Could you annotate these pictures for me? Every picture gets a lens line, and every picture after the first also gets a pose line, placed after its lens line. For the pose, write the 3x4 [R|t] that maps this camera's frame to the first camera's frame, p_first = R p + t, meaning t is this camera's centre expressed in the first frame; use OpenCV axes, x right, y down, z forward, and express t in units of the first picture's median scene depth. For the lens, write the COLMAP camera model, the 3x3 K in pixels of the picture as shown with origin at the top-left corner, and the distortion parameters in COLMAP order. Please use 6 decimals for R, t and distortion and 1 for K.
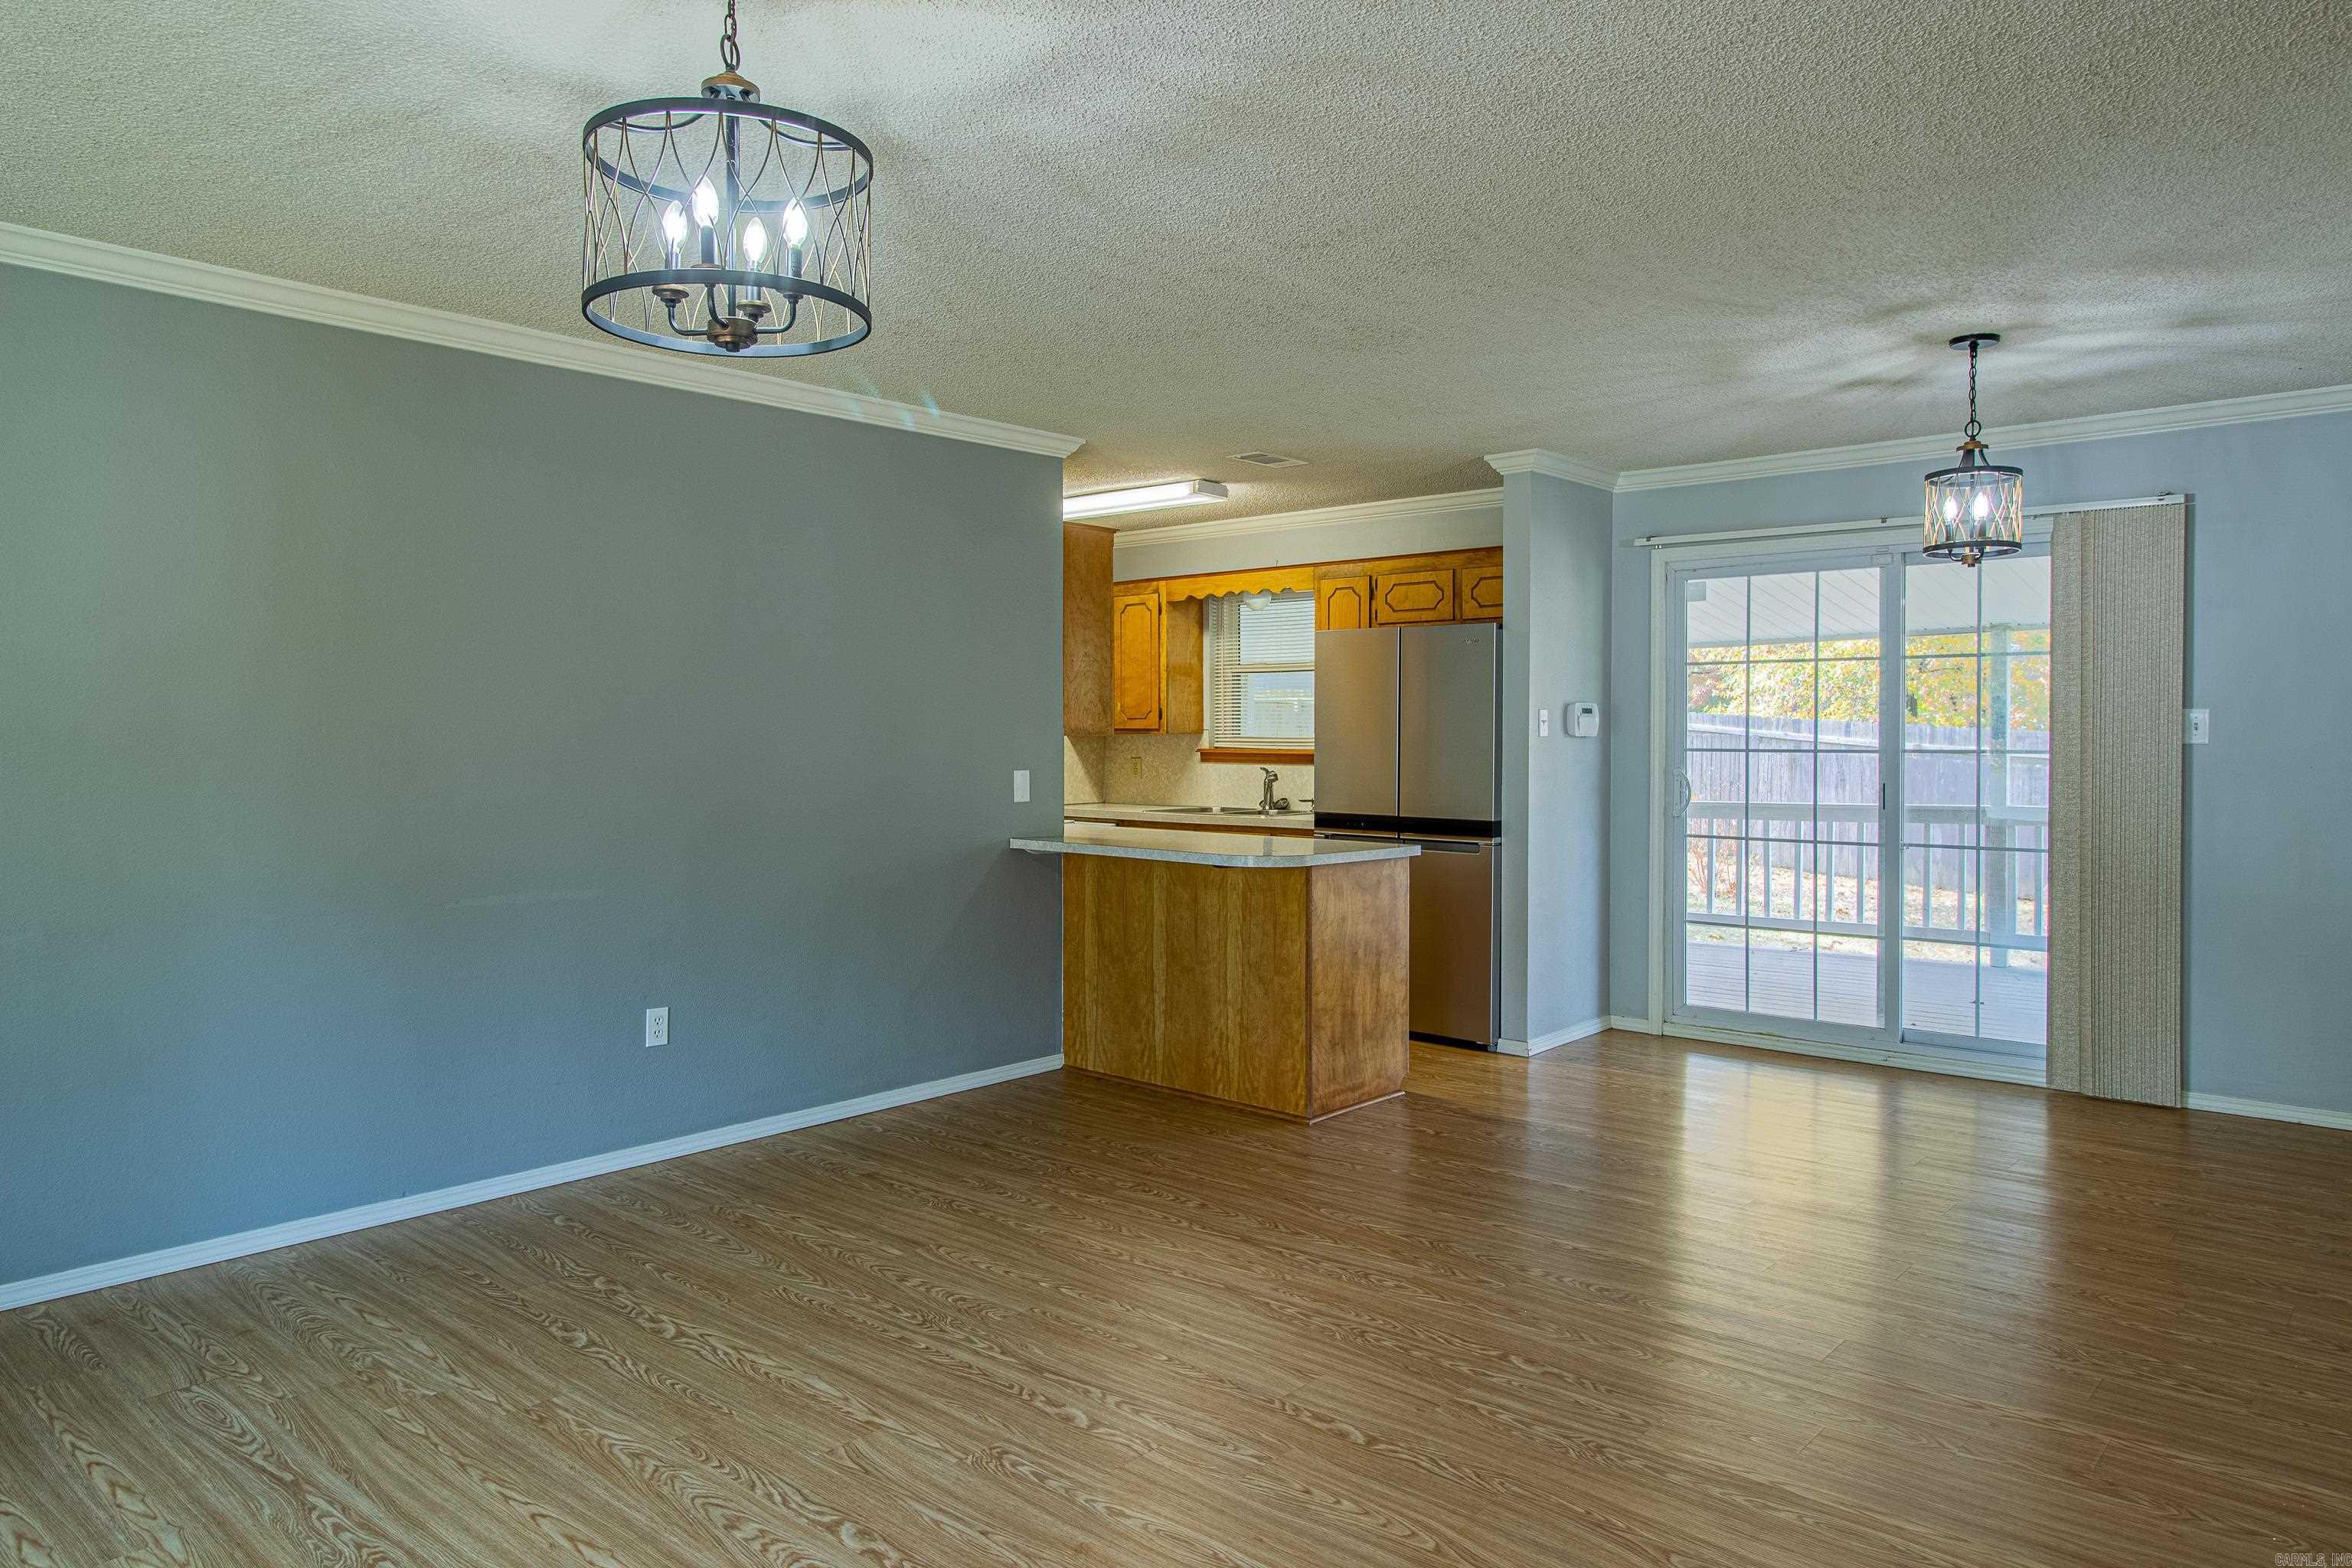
lens RADIAL K [[1499.6, 0, 1179.0], [0, 1499.6, 752.0], [0, 0, 1]] dist [0.002587, -0.000599]
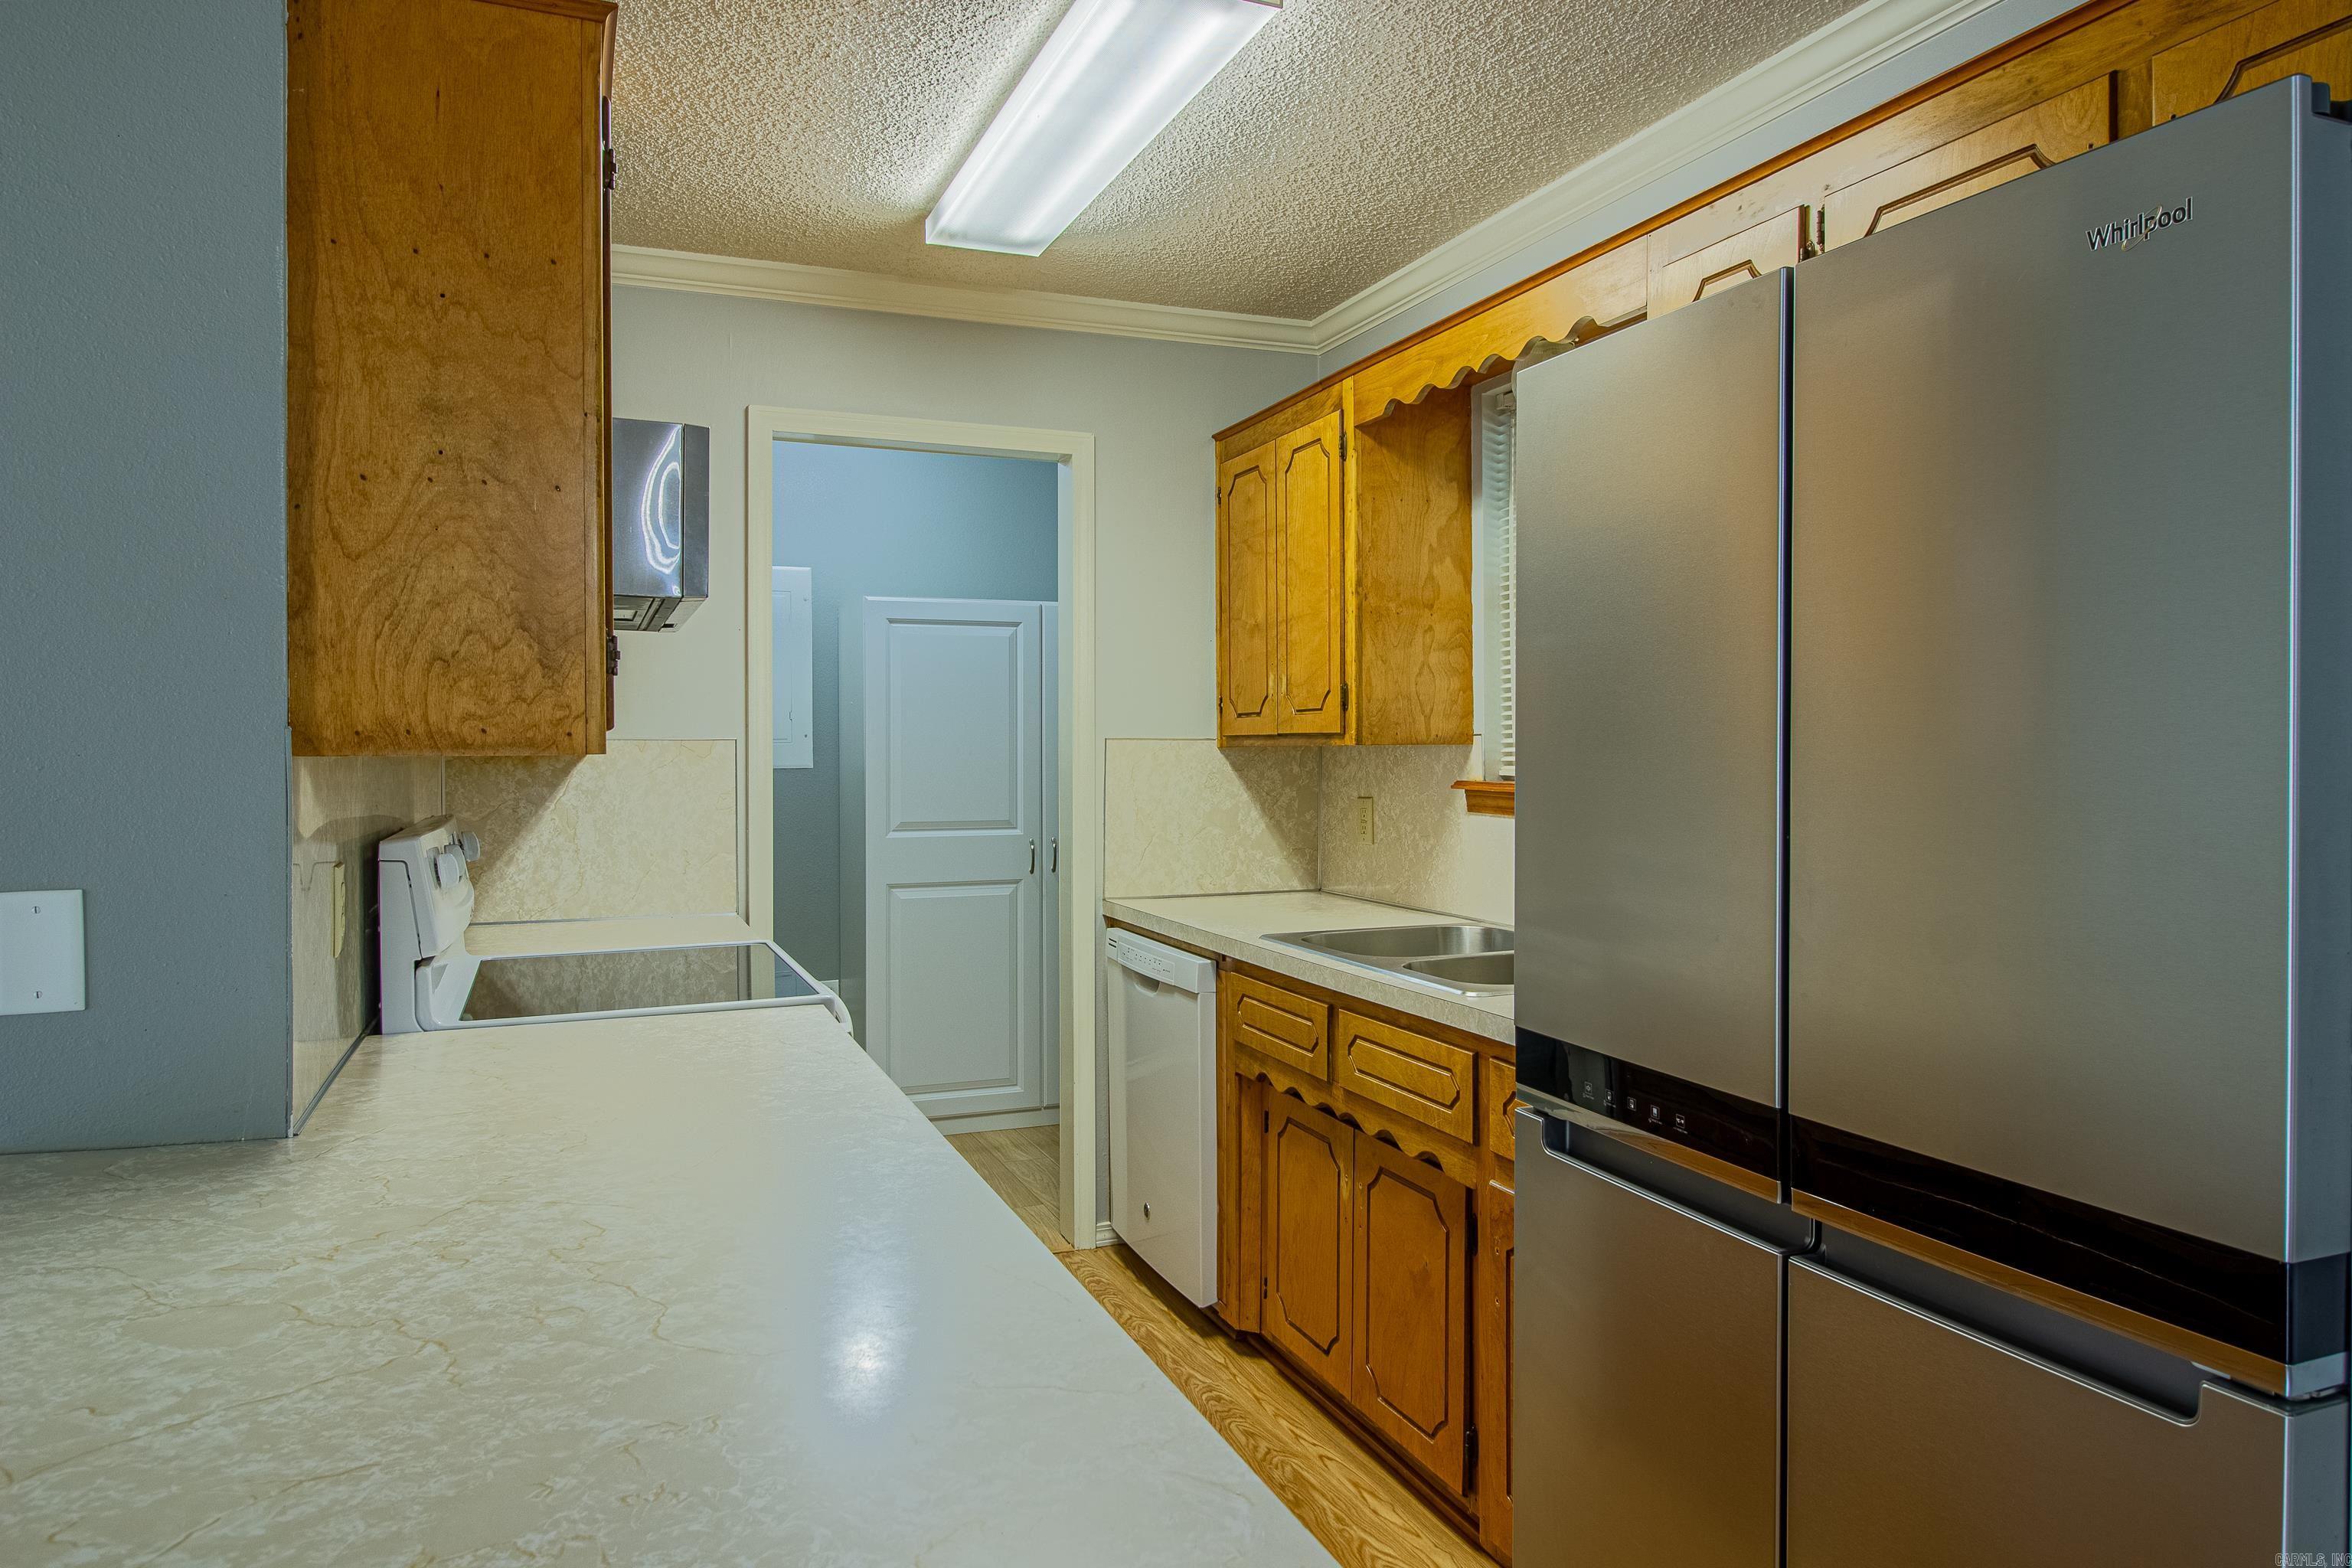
lens RADIAL K [[1499.6, 0, 1179.0], [0, 1499.6, 752.0], [0, 0, 1]] dist [0.002587, -0.000599]
pose [[0.896258, -0.001752, -0.443529, 0.159280], [-0.001439, 0.999975, -0.006859, -0.008874], [0.443531, 0.006786, 0.896234, 0.733272]]
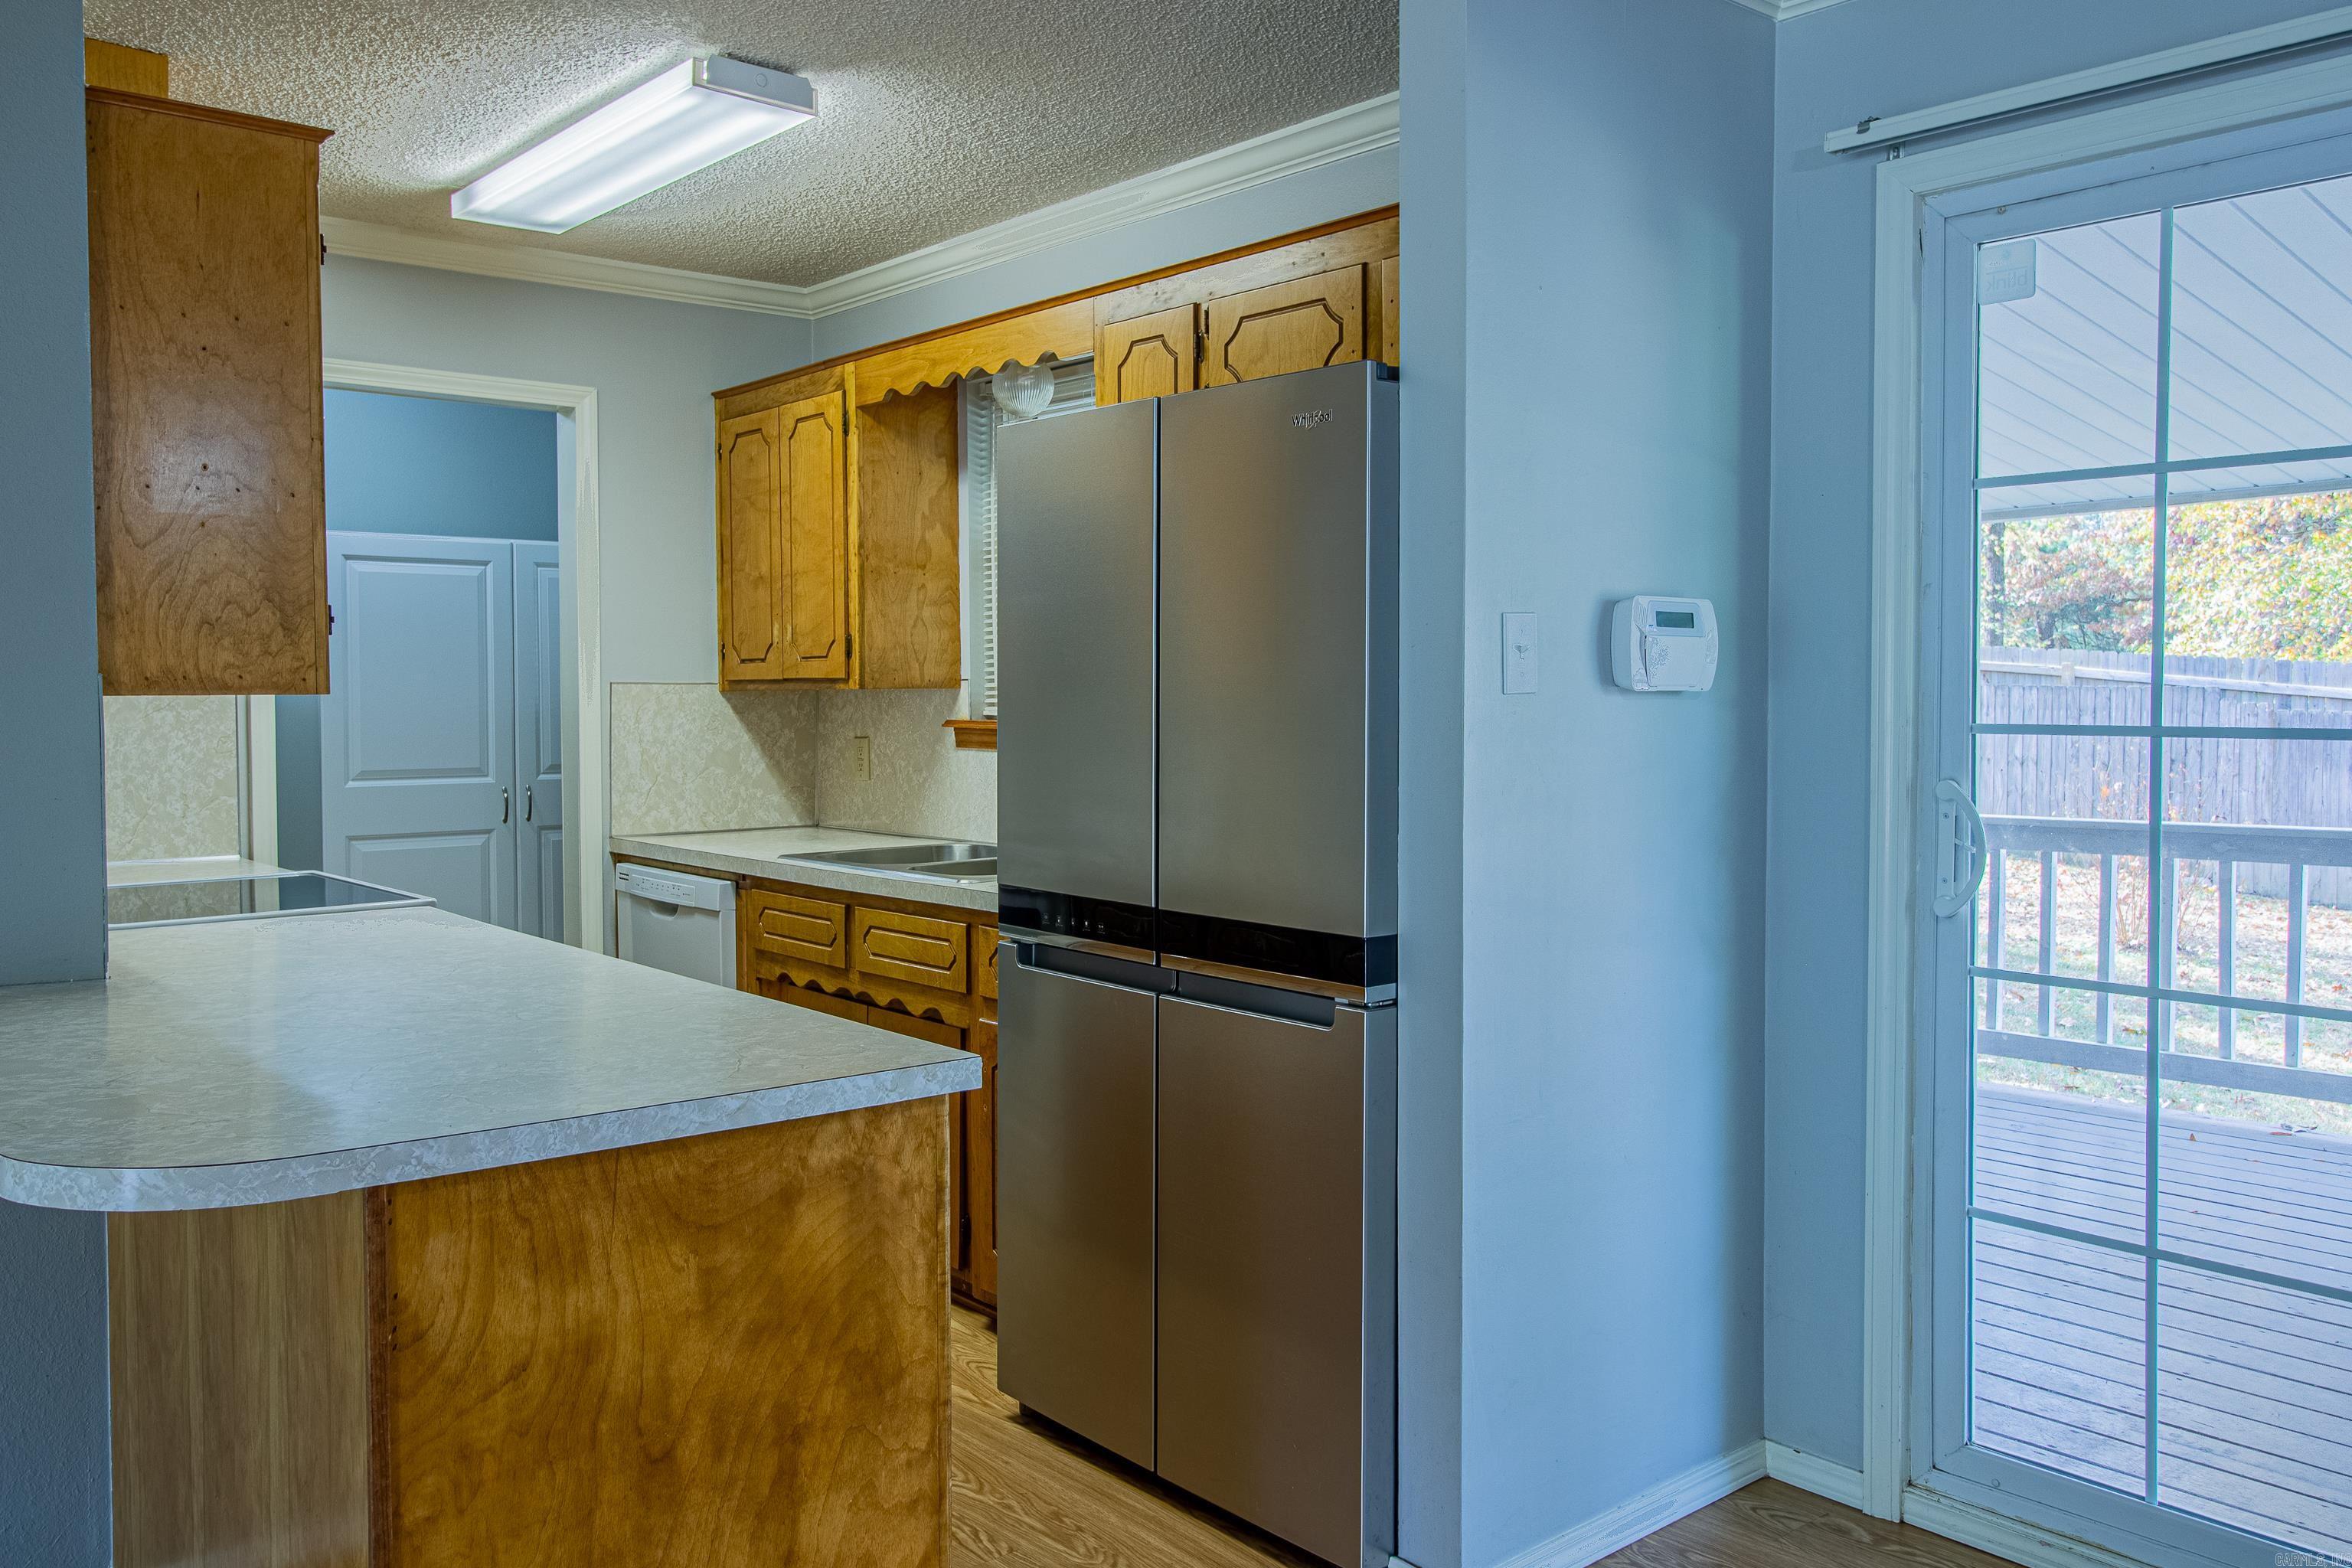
lens RADIAL K [[1860.2, 0, 1172.8], [0, 1860.2, 754.9], [0, 0, 1]] dist [0.005291, -0.001776]
pose [[0.989573, 0.000882, -0.144029, 0.209466], [0.002468, 0.999731, 0.023080, -0.005603], [0.144011, -0.023195, 0.989304, 0.526552]]
